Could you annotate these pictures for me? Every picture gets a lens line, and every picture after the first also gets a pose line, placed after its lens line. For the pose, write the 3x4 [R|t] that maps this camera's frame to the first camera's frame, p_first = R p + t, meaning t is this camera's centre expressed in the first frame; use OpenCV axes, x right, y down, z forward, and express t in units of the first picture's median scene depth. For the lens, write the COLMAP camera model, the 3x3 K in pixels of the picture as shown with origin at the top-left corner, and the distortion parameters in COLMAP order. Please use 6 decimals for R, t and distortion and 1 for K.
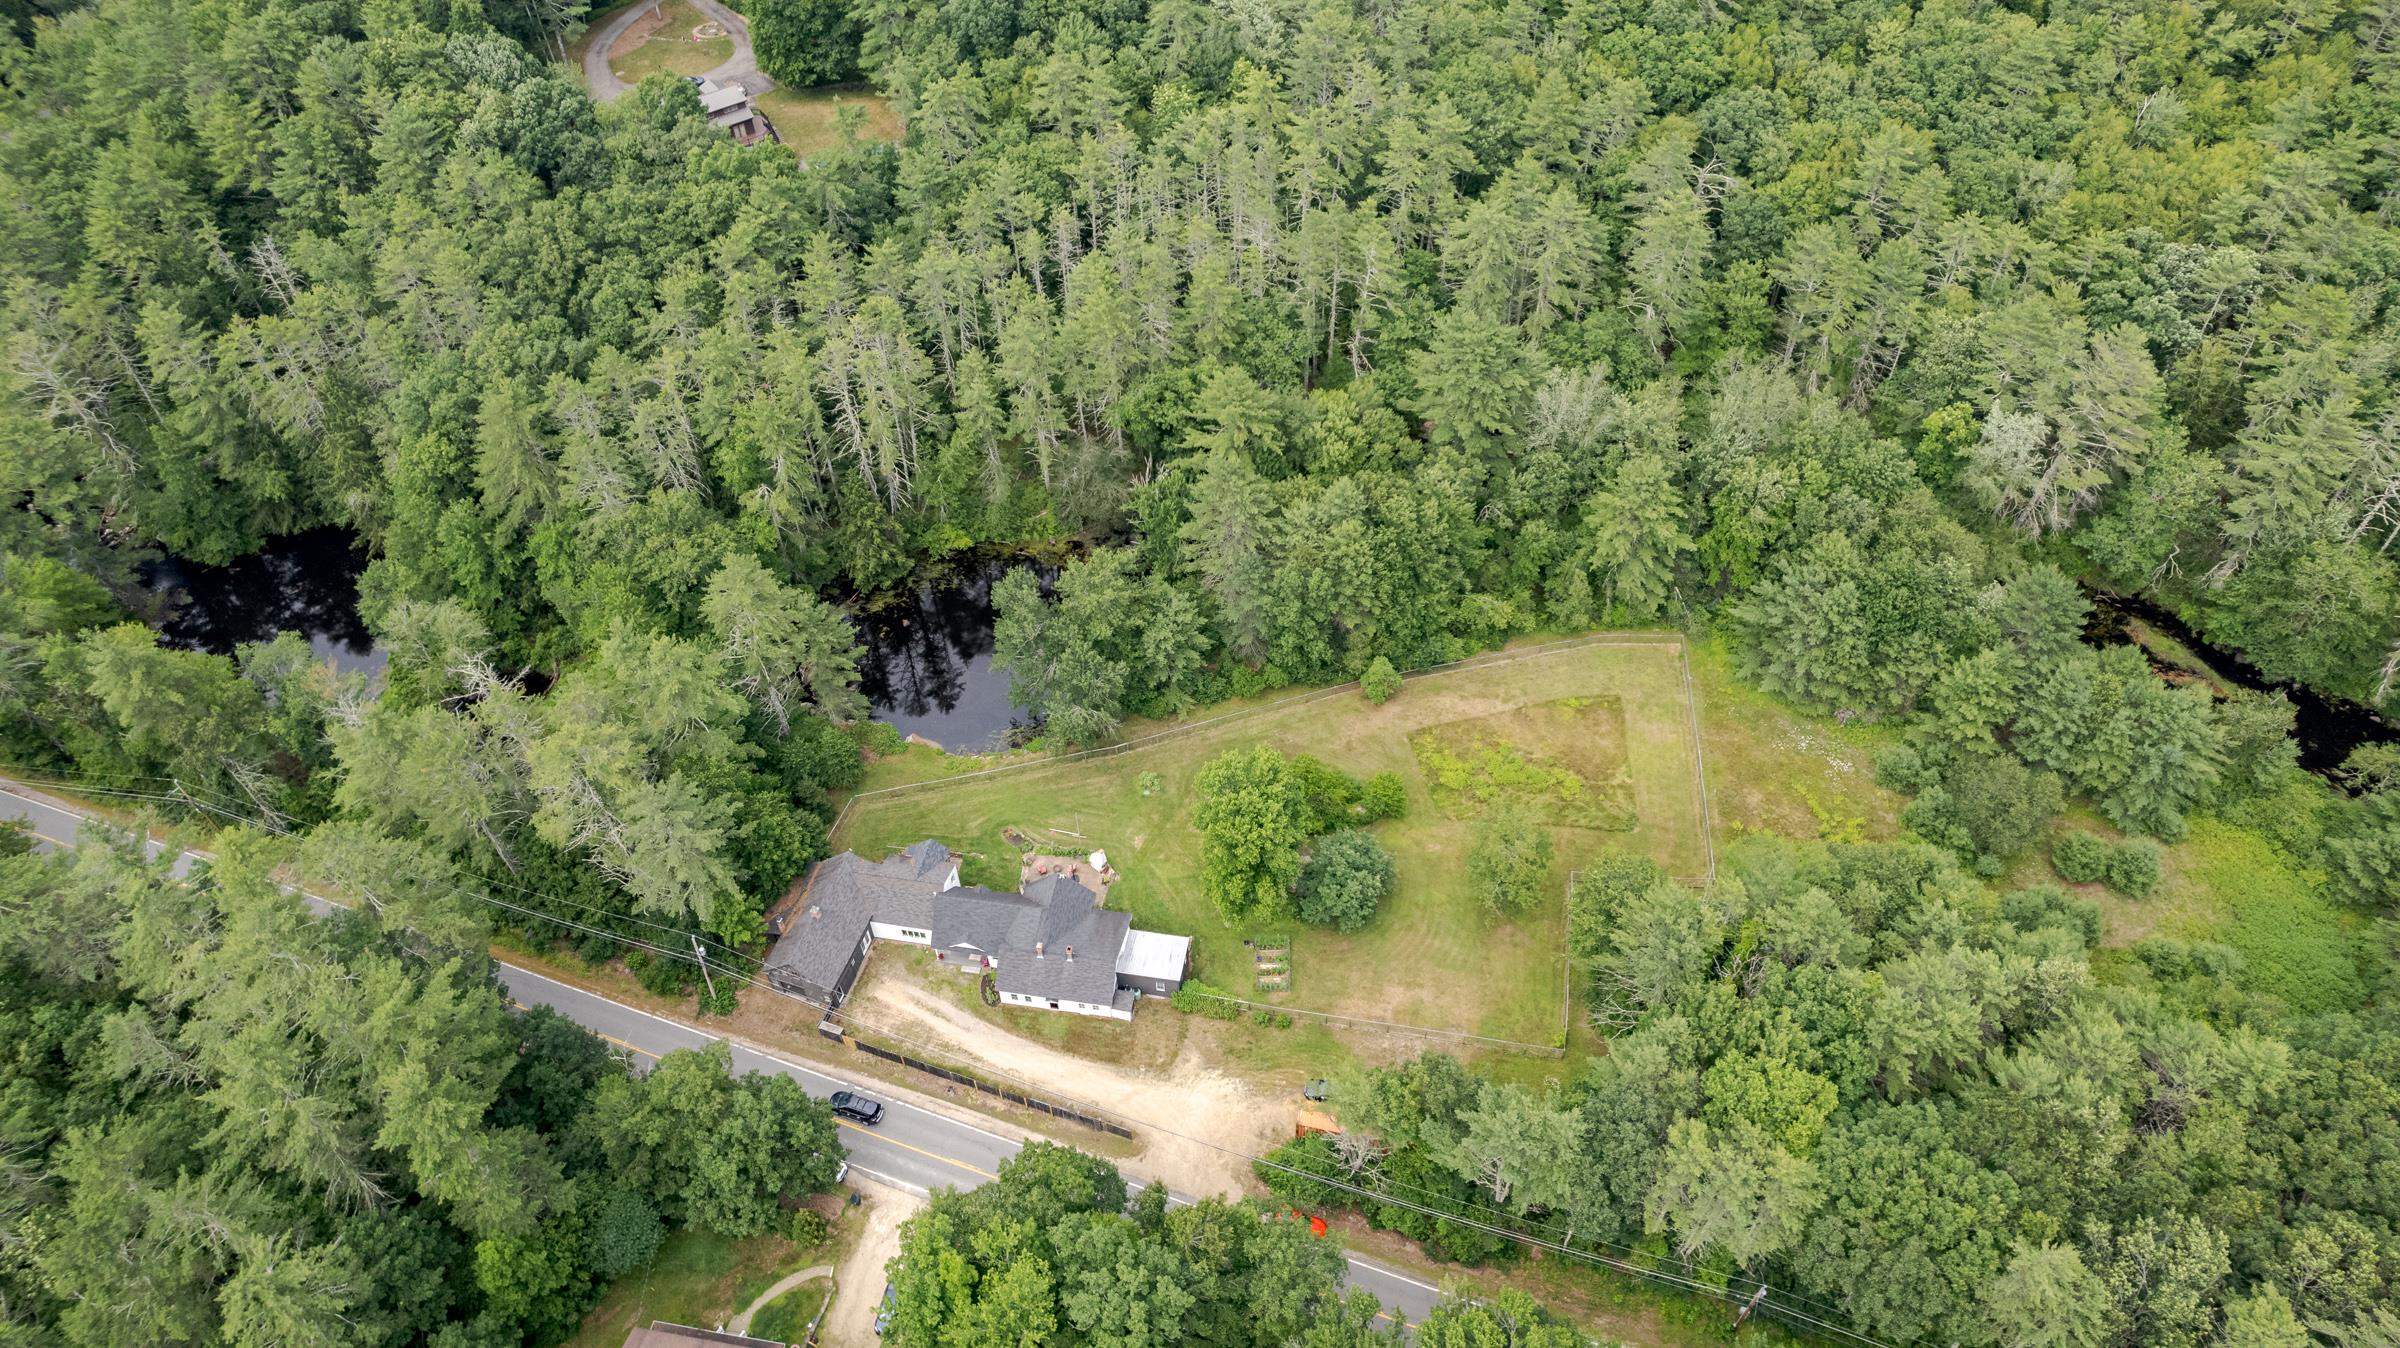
lens RADIAL K [[1566.1, 0, 1200.0], [0, 1566.1, 674.0], [0, 0, 1]] dist [-0.074108, 0.075017]
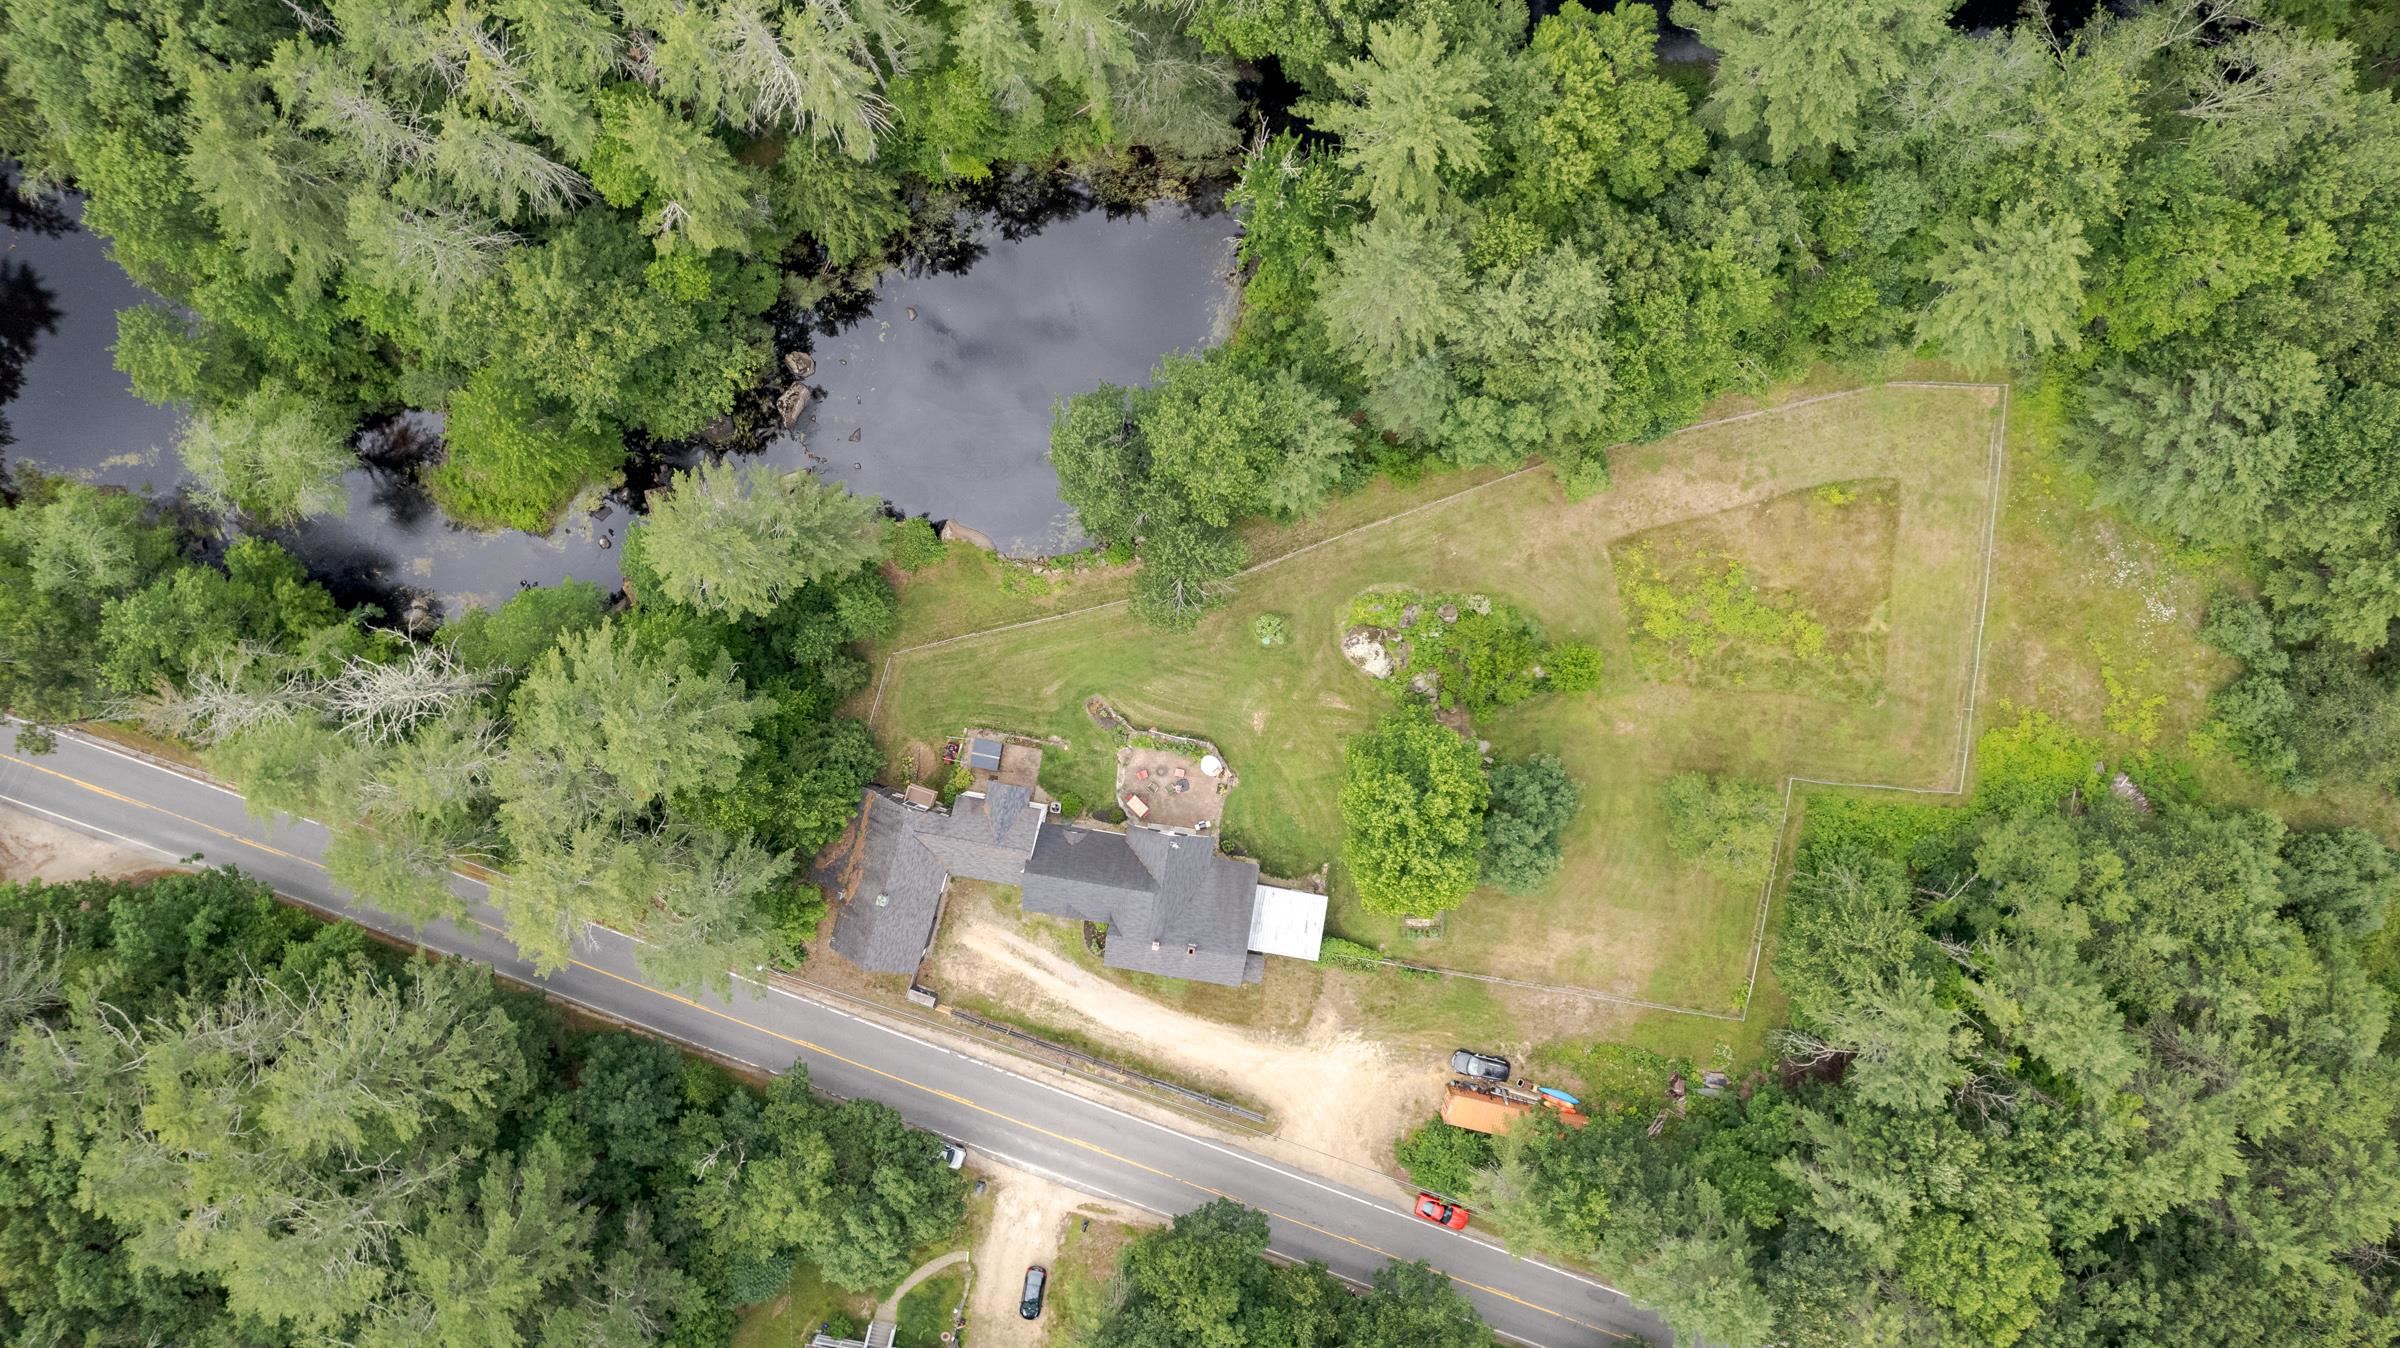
lens RADIAL K [[1566.1, 0, 1200.0], [0, 1566.1, 674.0], [0, 0, 1]] dist [-0.074108, 0.075017]
pose [[0.999951, -0.009733, 0.001657, -0.065680], [0.005840, 0.718416, 0.695589, -0.435047], [-0.007960, -0.695545, 0.718438, 0.411737]]
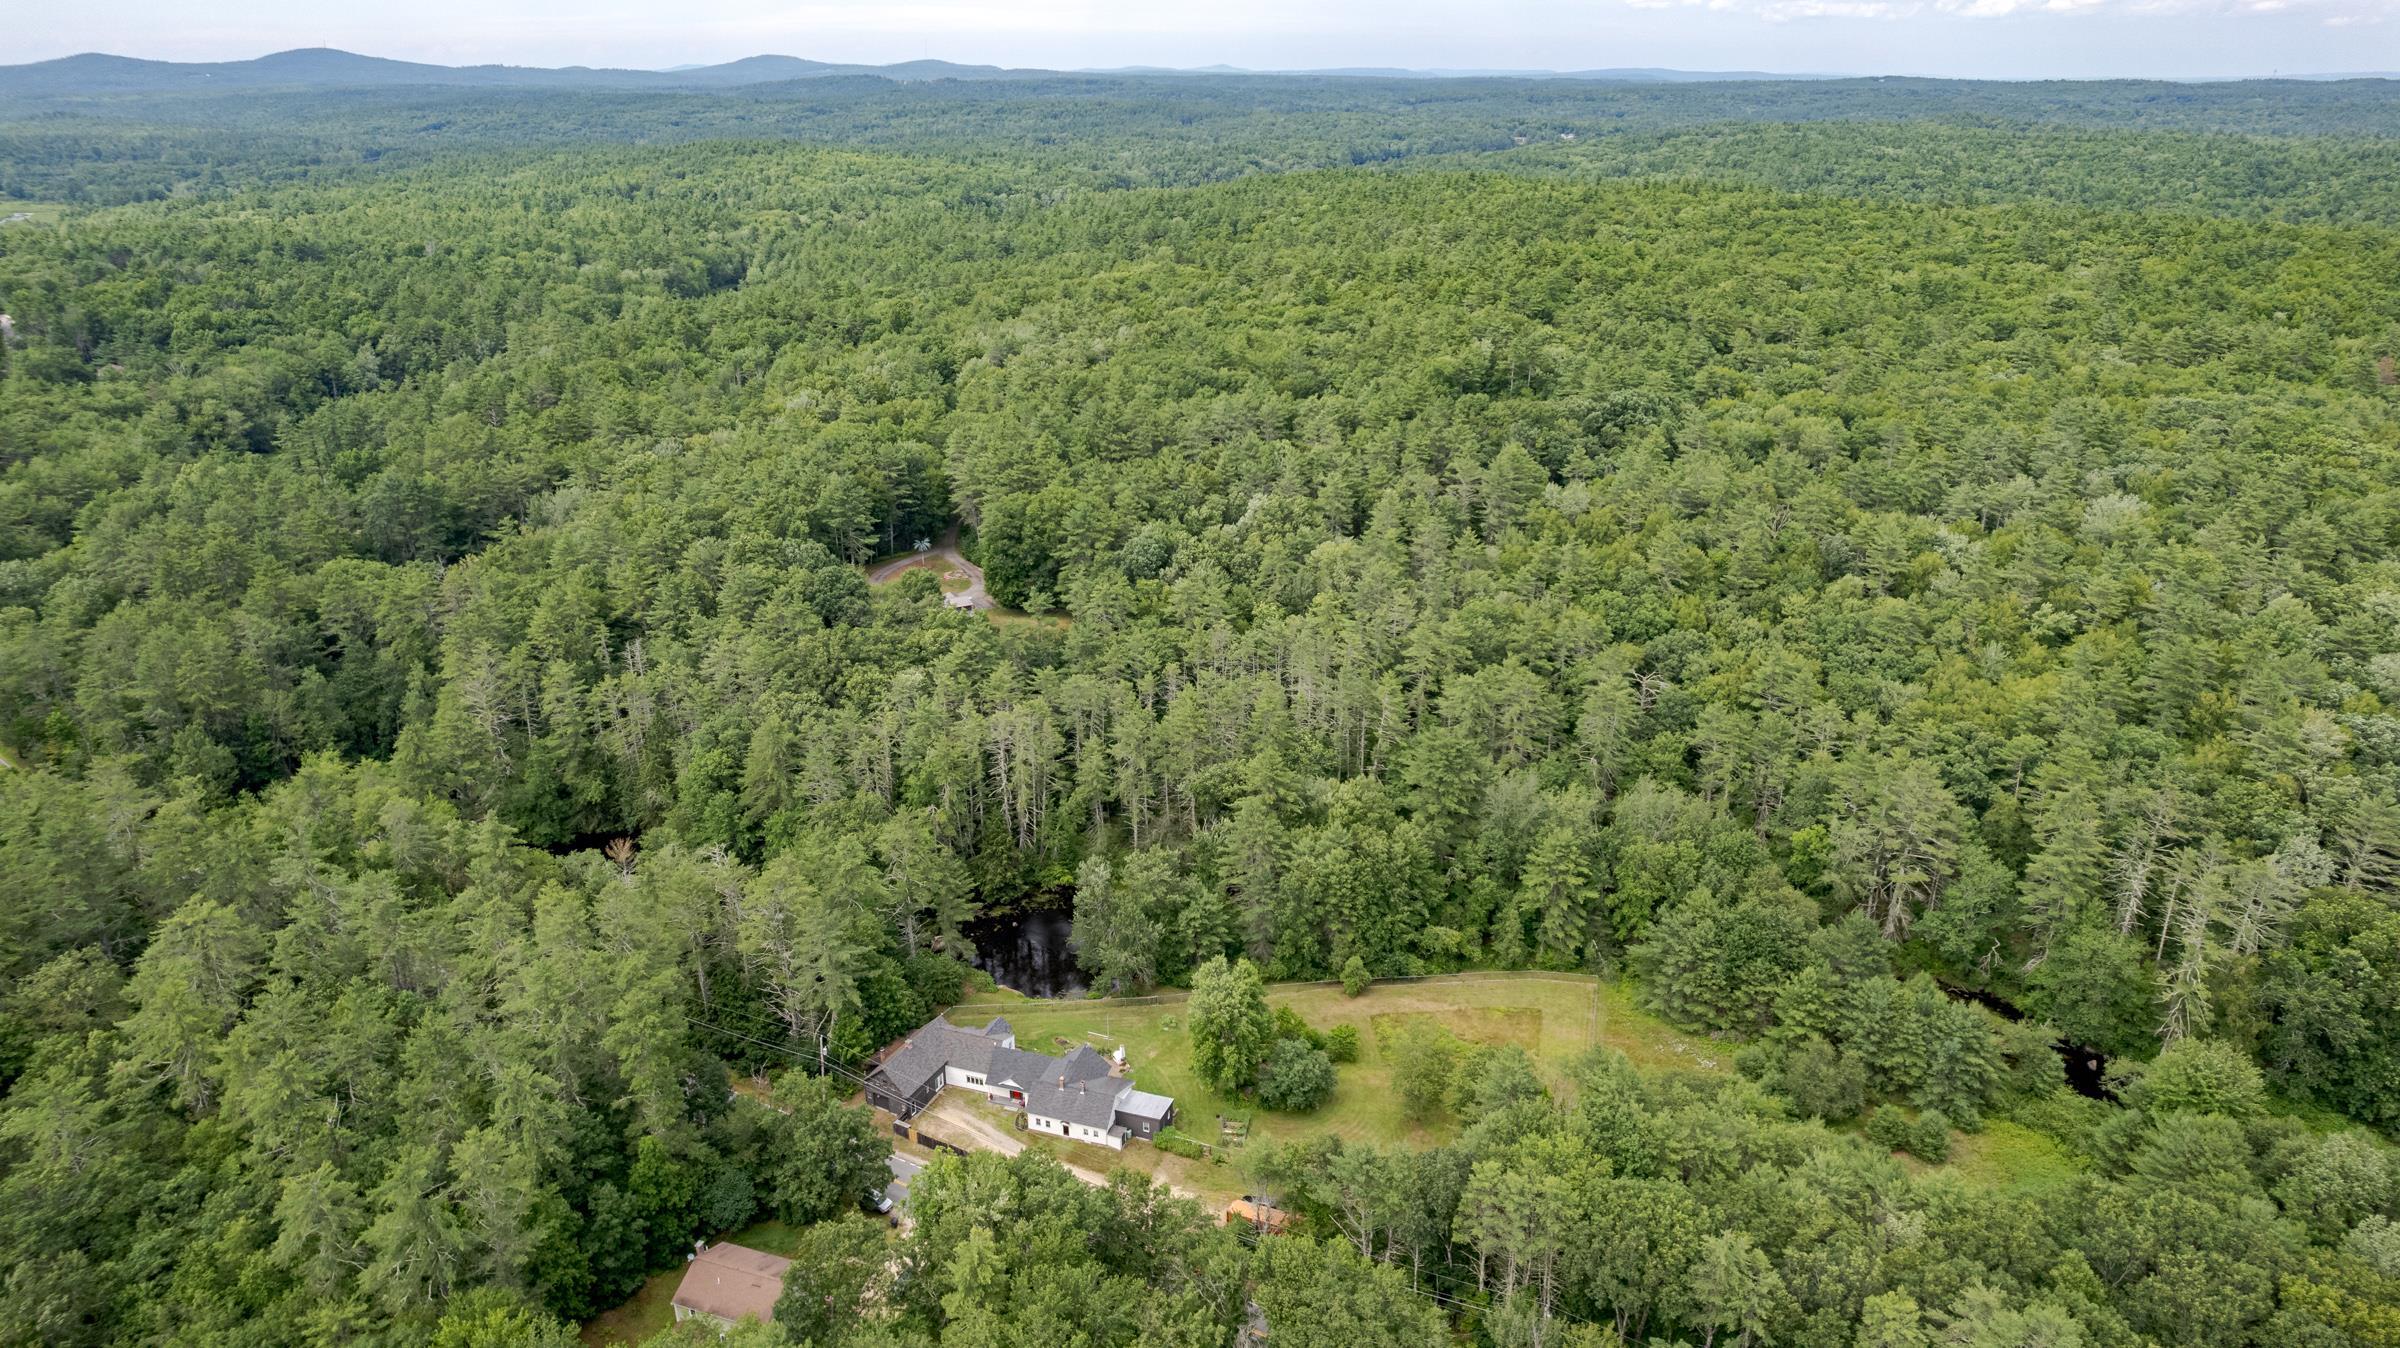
lens RADIAL K [[1625.2, 0, 1200.0], [0, 1625.2, 674.0], [0, 0, 1]] dist [-0.008416, -0.075975]
pose [[0.987226, 0.072996, -0.141622, 0.160421], [-0.128339, 0.891067, -0.435348, 0.387064], [0.094416, 0.447963, 0.889053, -0.343969]]
